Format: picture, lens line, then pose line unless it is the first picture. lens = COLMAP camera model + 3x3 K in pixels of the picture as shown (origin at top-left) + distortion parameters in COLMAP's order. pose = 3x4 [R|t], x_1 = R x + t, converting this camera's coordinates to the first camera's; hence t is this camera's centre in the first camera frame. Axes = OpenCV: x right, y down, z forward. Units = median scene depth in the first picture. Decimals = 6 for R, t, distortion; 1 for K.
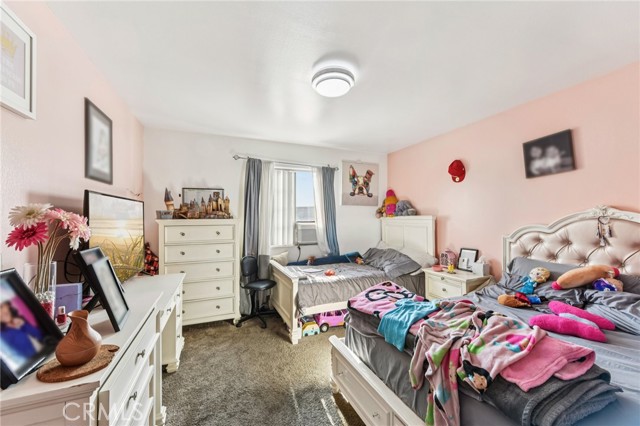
lens RADIAL K [[247.2, 0, 320.7], [0, 247.2, 215.3], [0, 0, 1]] dist [0.000001, -0.000015]
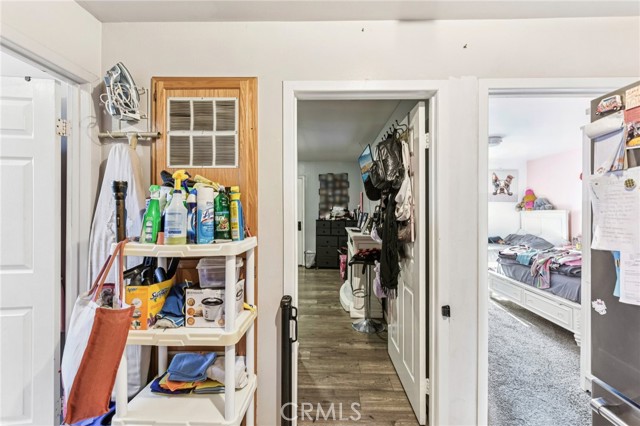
lens RADIAL K [[261.2, 0, 321.6], [0, 261.2, 206.5], [0, 0, 1]] dist [-0.000577, 0.000007]
pose [[0.912868, 0.004148, -0.408233, -0.165734], [-0.004700, 0.999989, -0.000350, -0.010781], [0.408227, 0.002238, 0.912878, -0.751276]]
